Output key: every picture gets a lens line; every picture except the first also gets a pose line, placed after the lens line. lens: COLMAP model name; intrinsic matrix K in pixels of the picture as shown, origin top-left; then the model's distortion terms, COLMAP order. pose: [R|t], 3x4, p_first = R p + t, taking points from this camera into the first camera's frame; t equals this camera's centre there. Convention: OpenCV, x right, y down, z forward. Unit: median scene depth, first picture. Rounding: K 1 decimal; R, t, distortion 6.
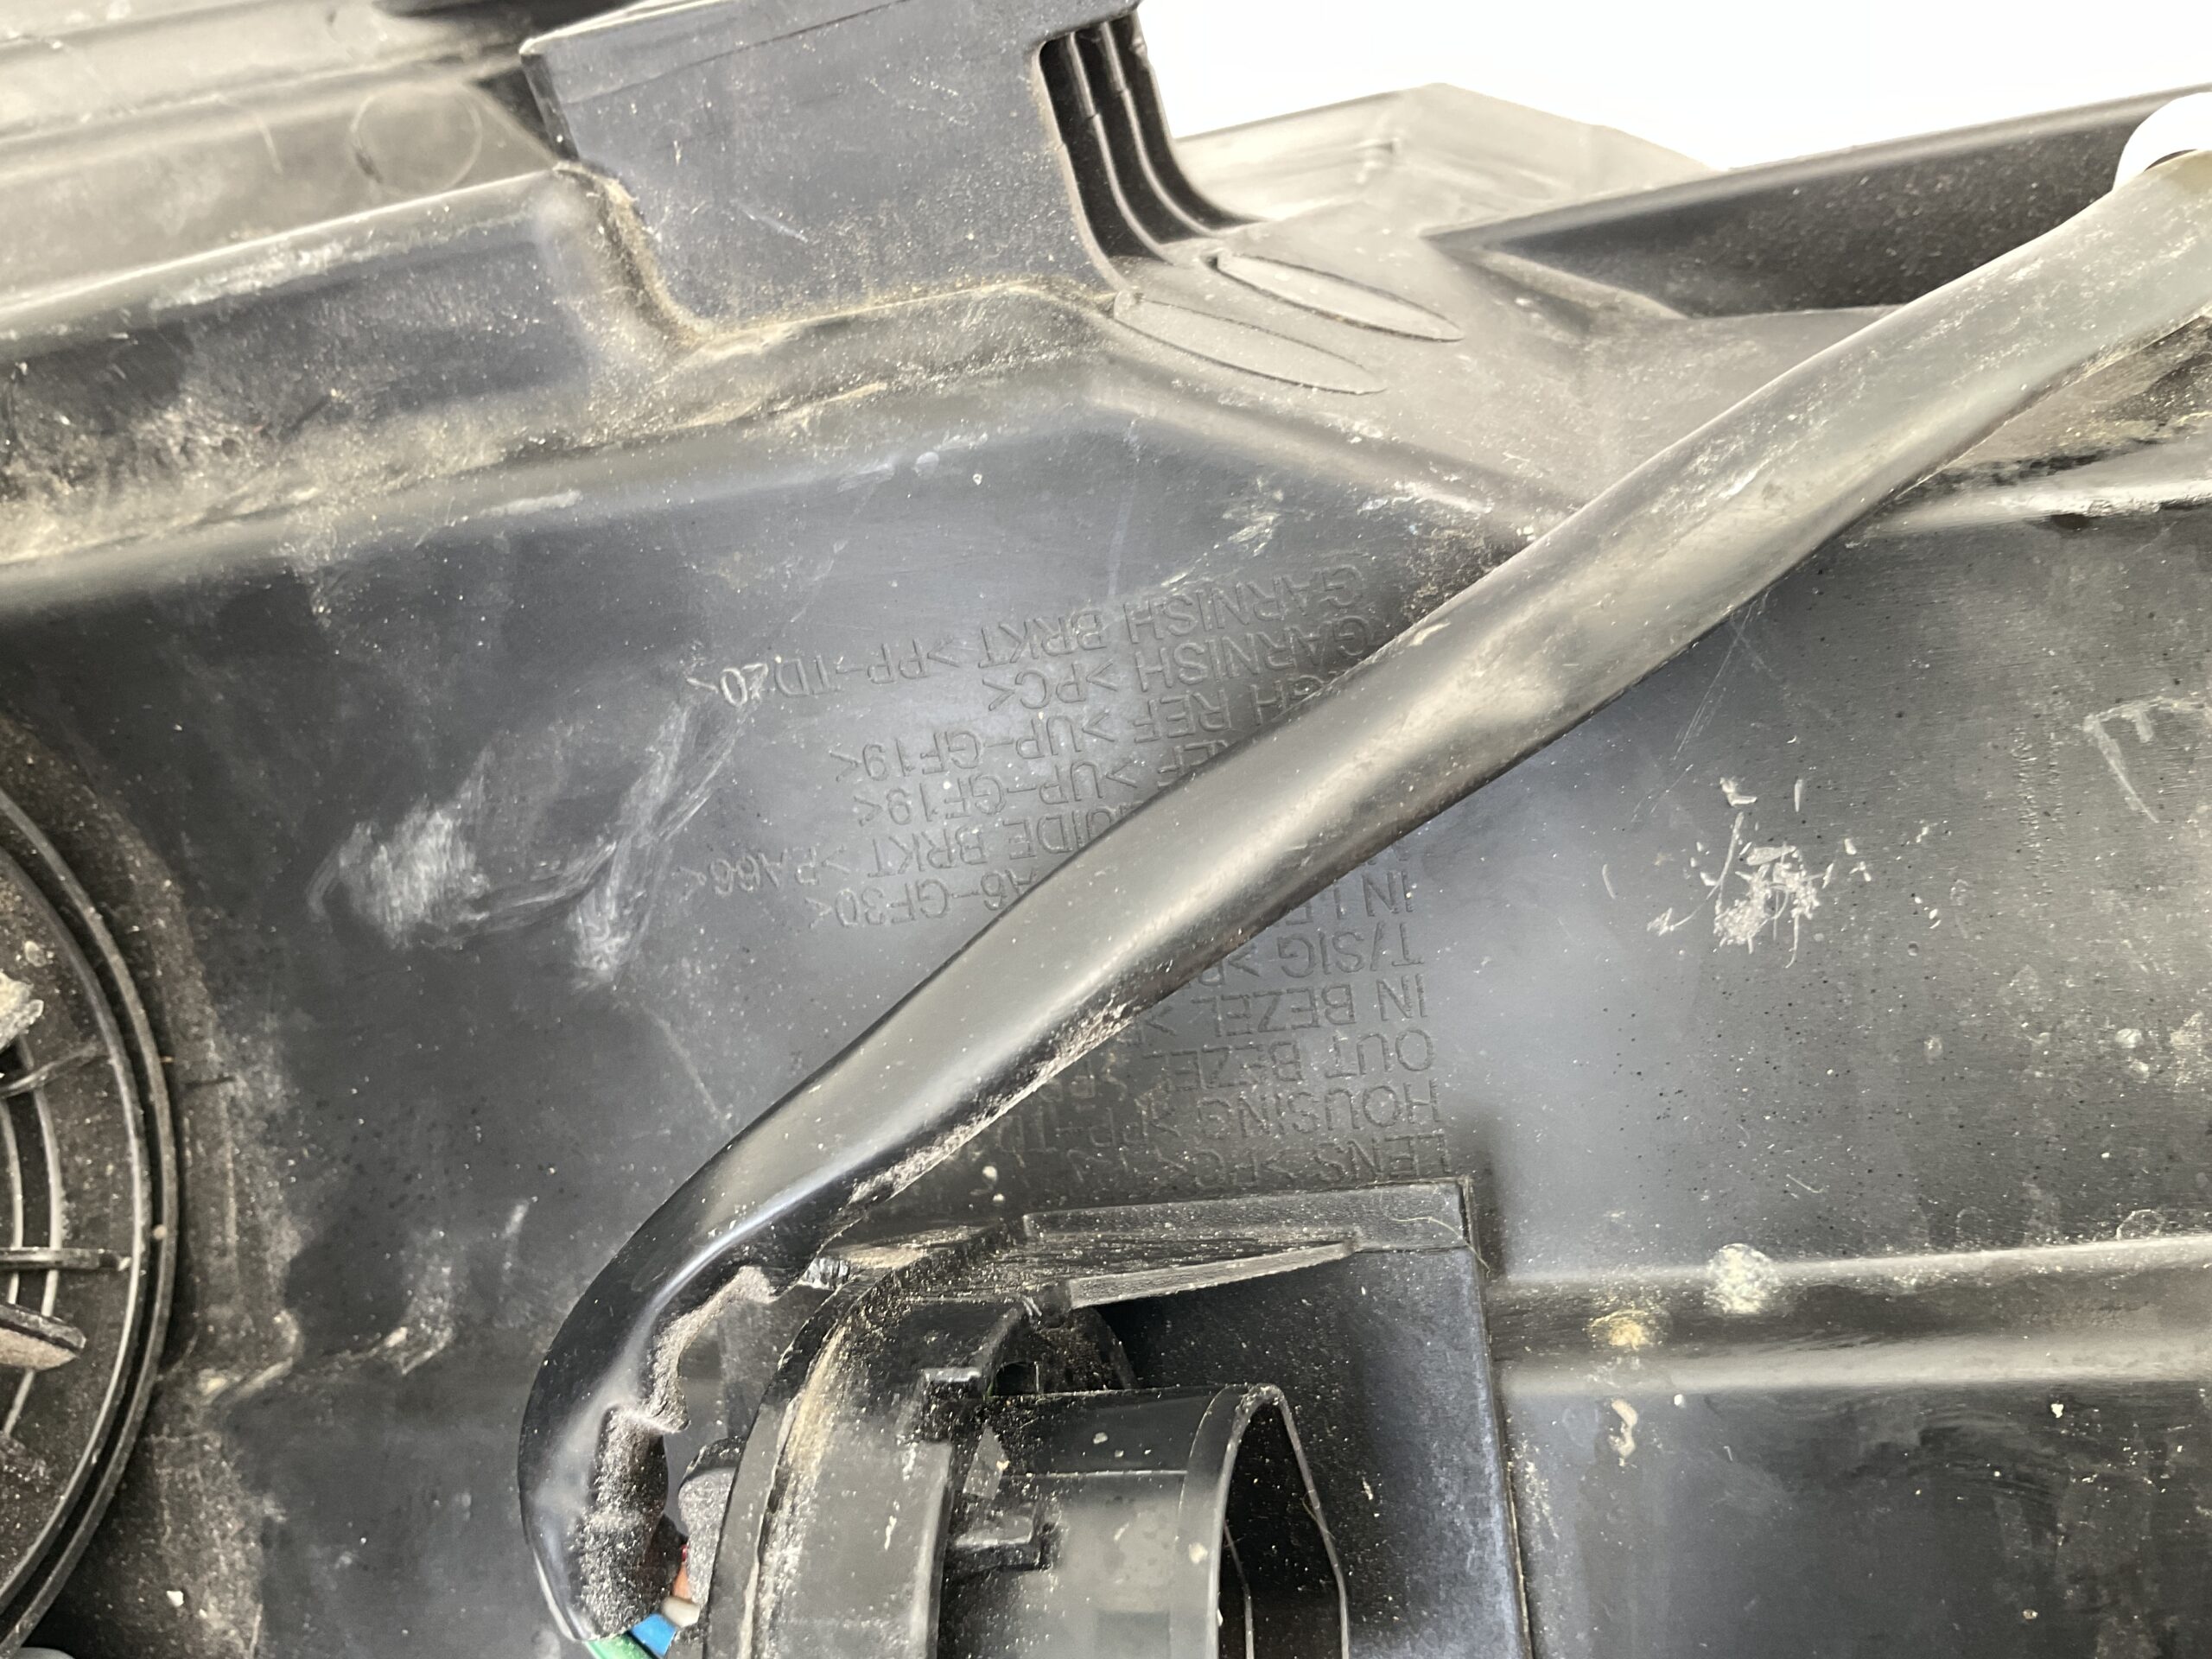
lens RADIAL K [[1840.0, 0, 1106.0], [0, 1840.0, 829.5], [0, 0, 1]] dist [0.068647, -0.159071]
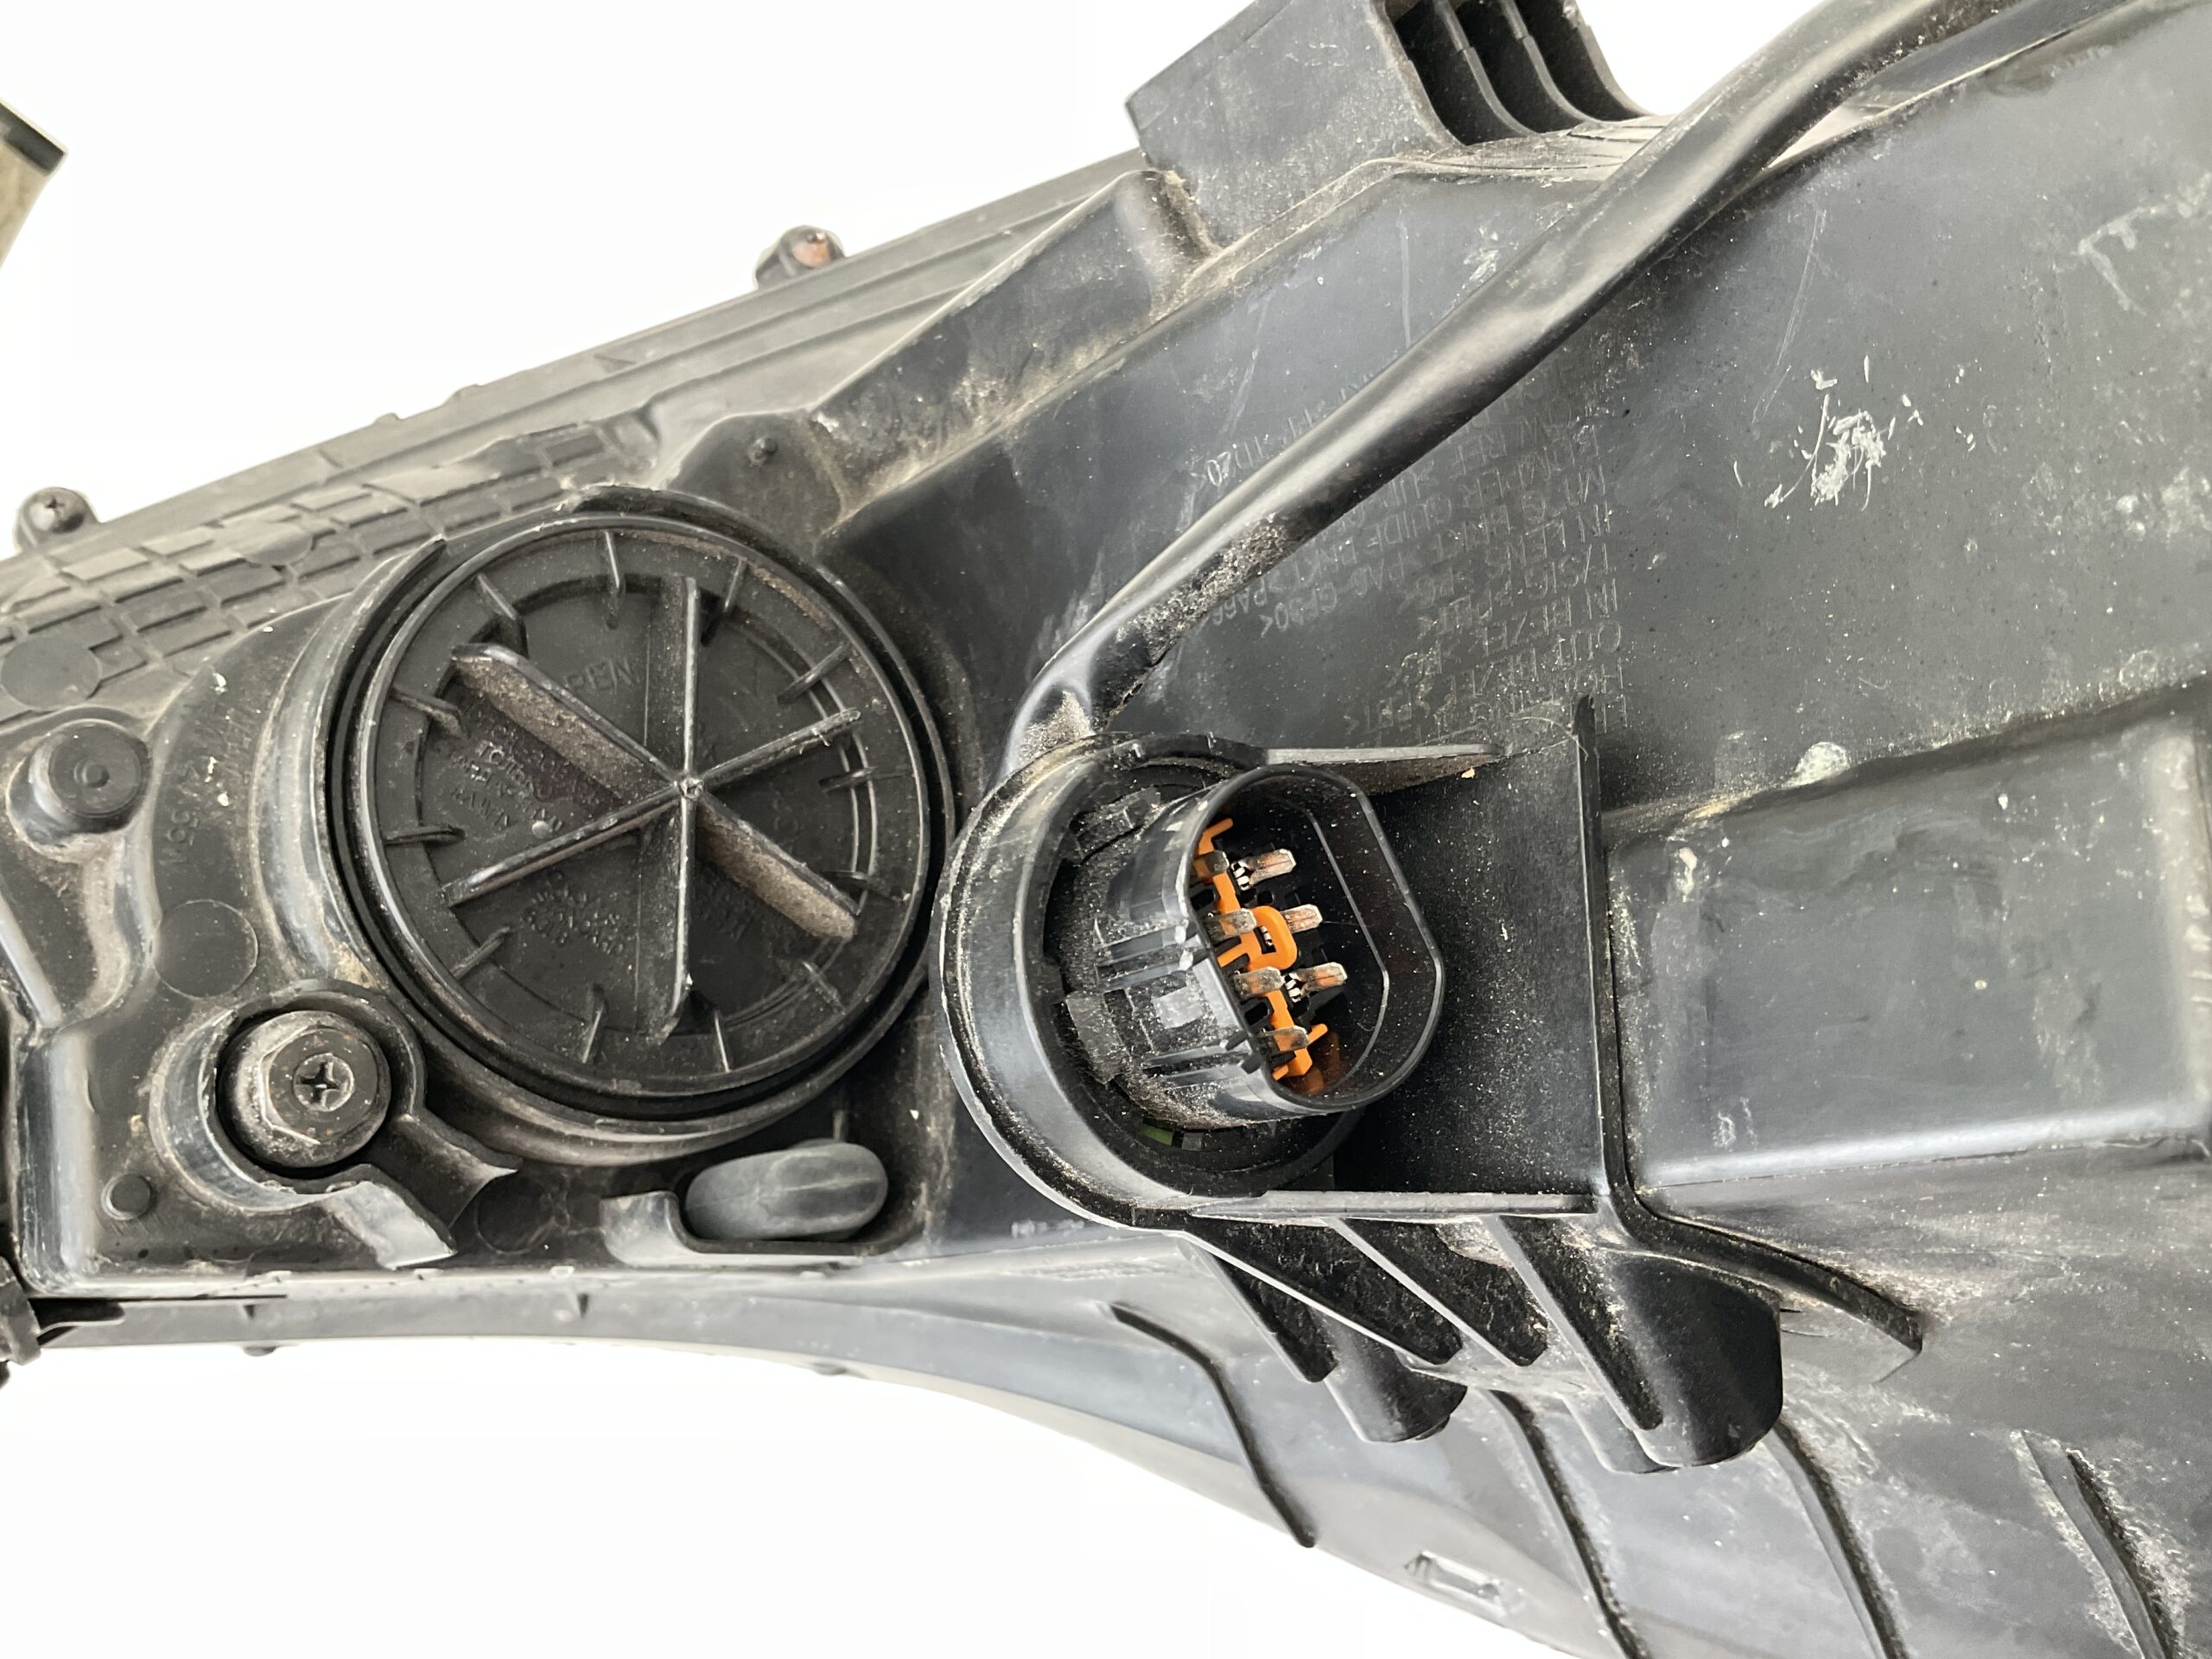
lens RADIAL K [[1840.0, 0, 1106.0], [0, 1840.0, 829.5], [0, 0, 1]] dist [0.068647, -0.159071]
pose [[0.802334, -0.033846, -0.595915, 0.680932], [-0.063632, 0.987851, -0.141781, 0.478124], [0.593474, 0.151675, 0.790433, -0.203890]]
